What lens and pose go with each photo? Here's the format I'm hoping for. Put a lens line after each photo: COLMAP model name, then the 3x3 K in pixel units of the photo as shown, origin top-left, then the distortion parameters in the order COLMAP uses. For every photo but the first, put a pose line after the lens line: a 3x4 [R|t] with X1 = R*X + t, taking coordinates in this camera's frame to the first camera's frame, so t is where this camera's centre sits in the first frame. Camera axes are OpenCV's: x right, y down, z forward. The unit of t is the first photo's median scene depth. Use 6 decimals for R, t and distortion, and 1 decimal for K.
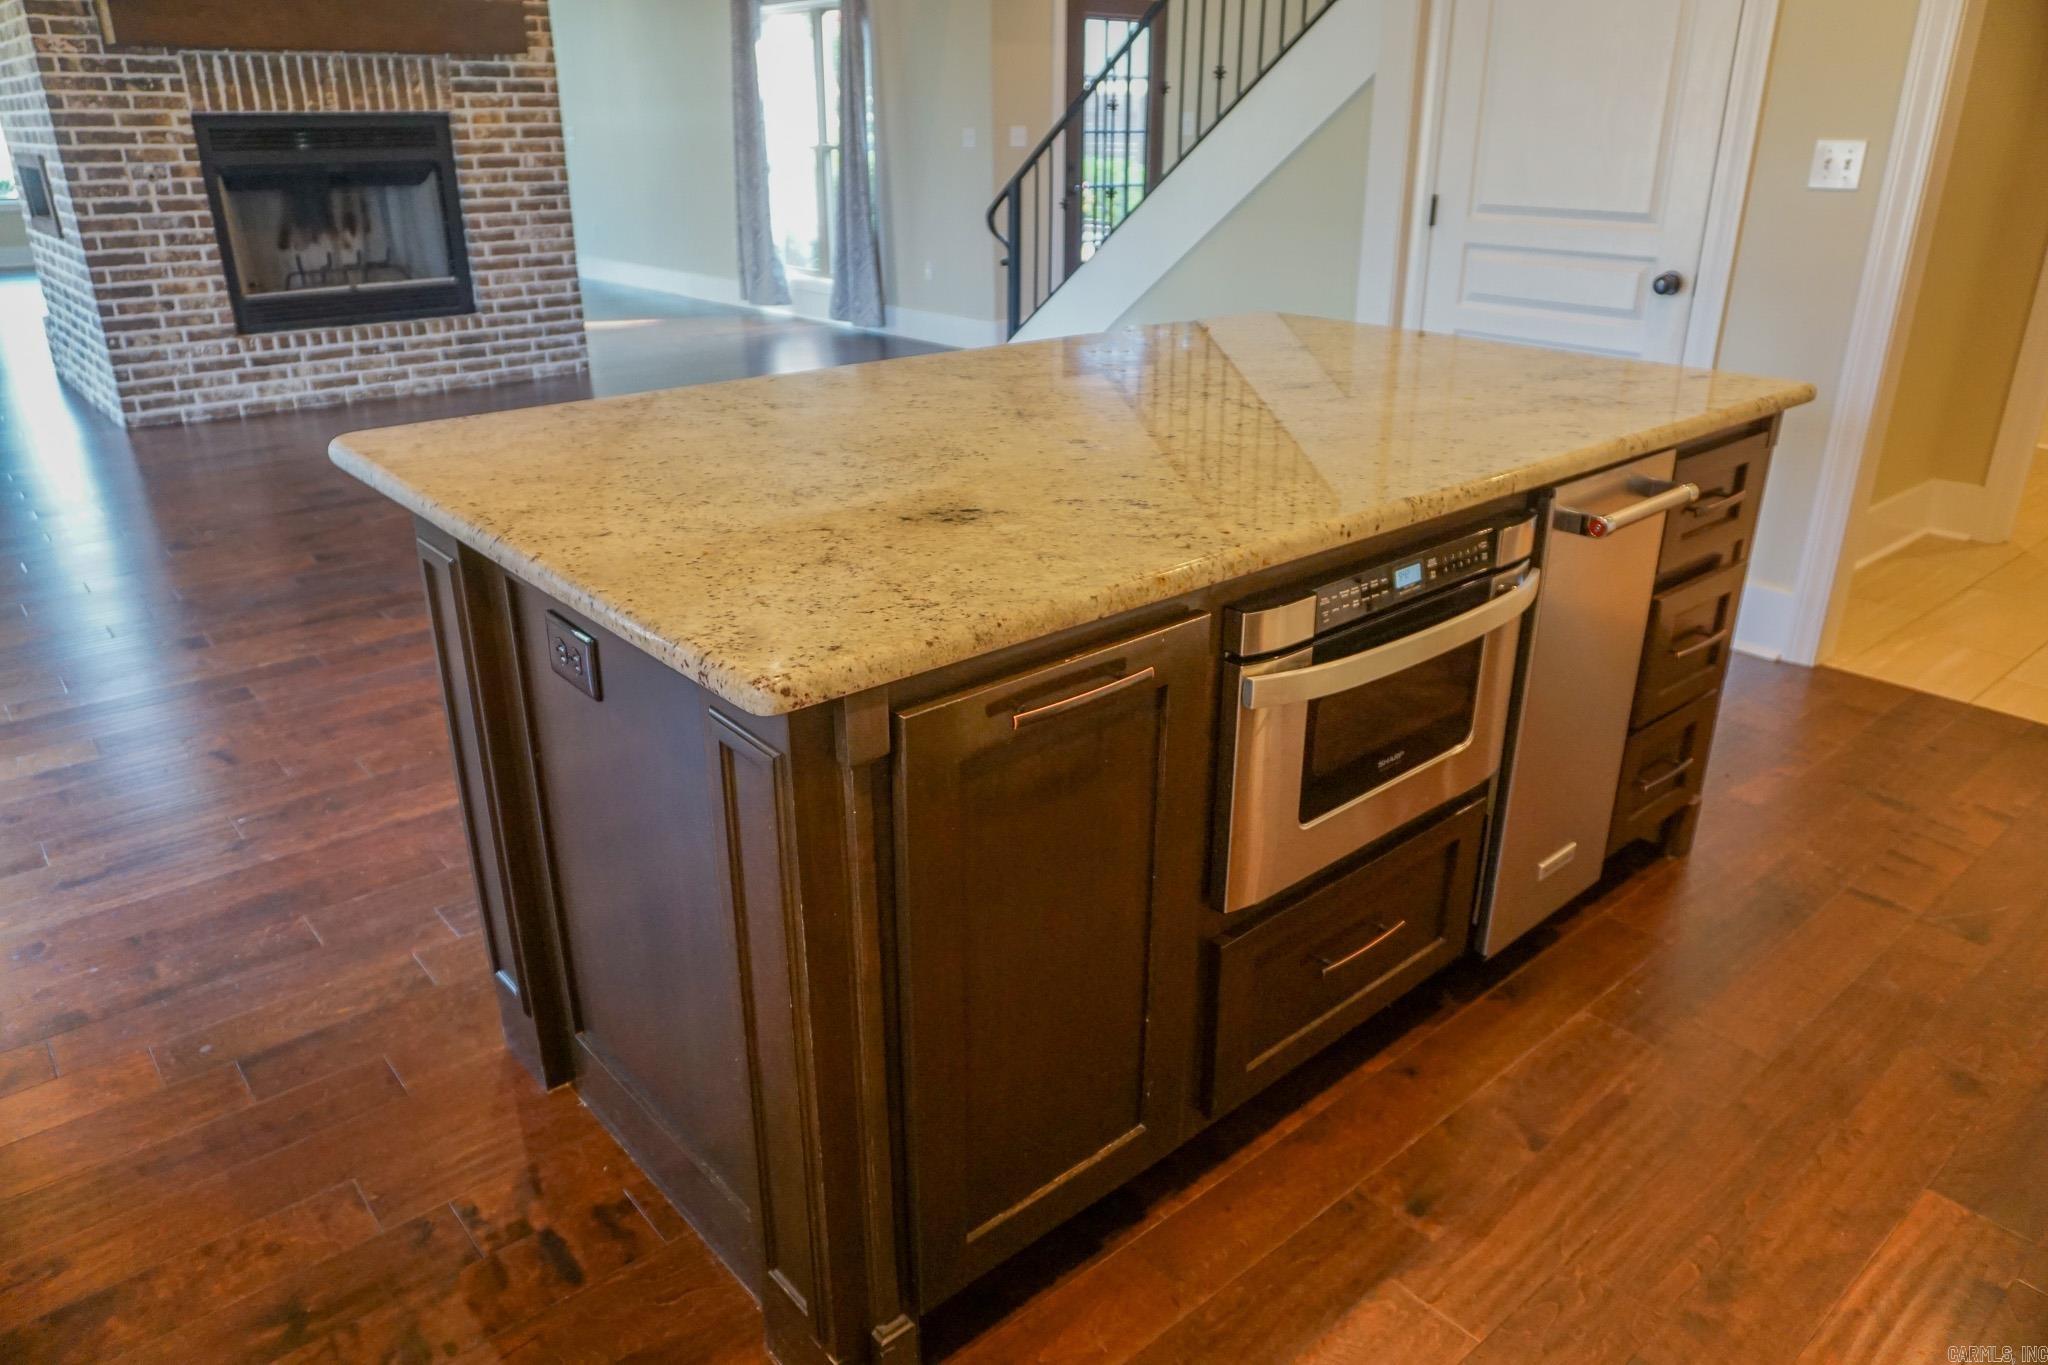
lens RADIAL K [[1369.4, 0, 1024.5], [0, 1369.4, 676.0], [0, 0, 1]] dist [-0.044522, 0.030191]
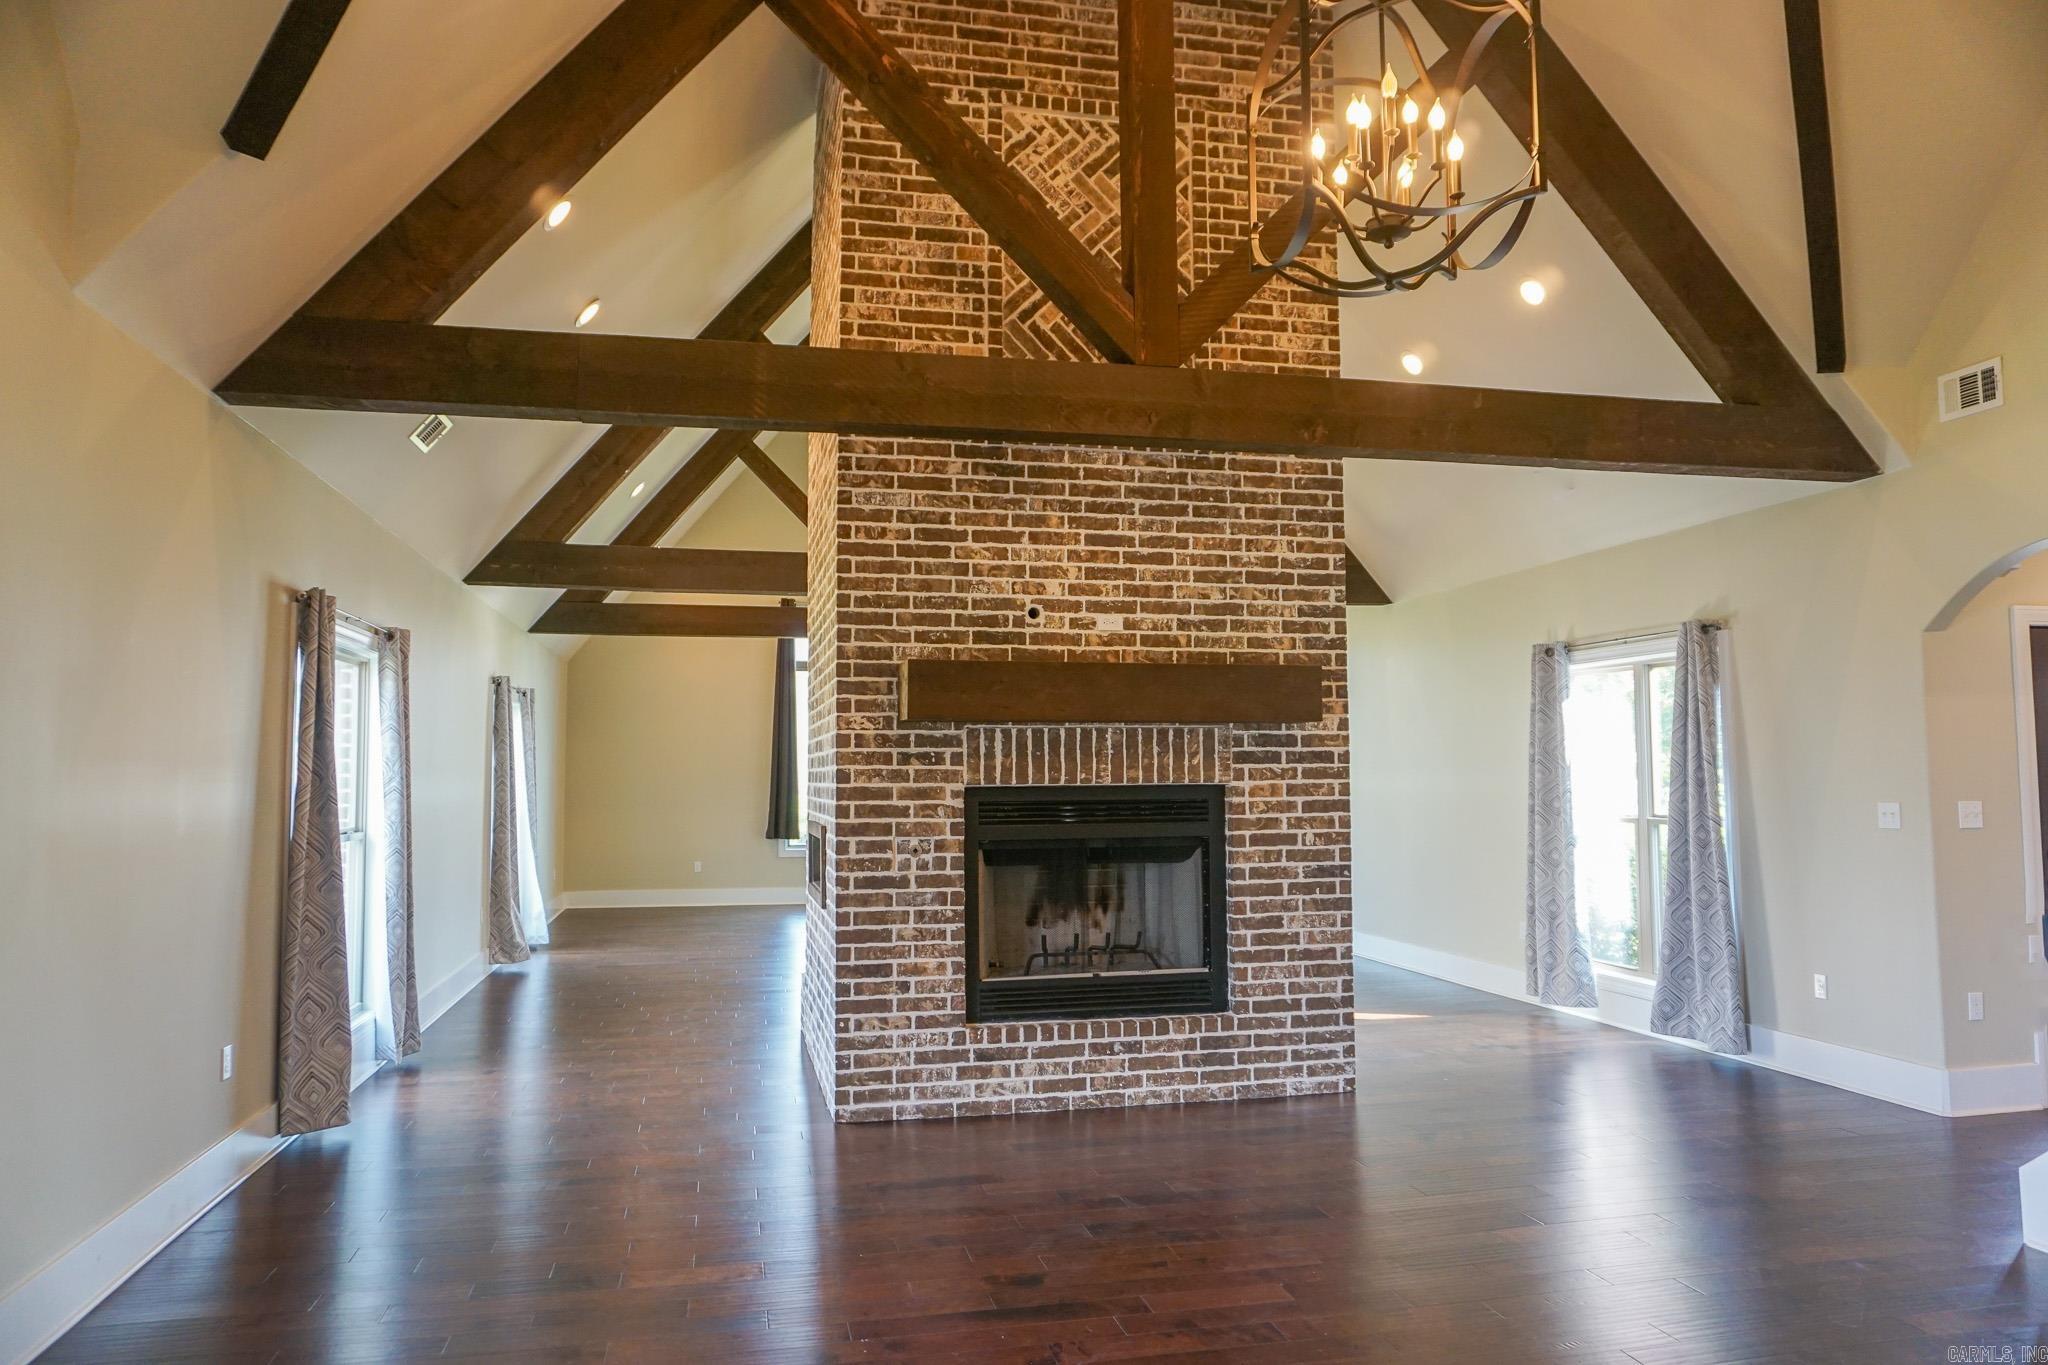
lens RADIAL K [[1369.4, 0, 1024.5], [0, 1369.4, 676.0], [0, 0, 1]] dist [-0.044522, 0.030191]
pose [[0.879395, -0.040674, -0.474353, -0.119056], [-0.174593, 0.899378, -0.400794, -0.103966], [0.442924, 0.435275, 0.783807, 0.222093]]
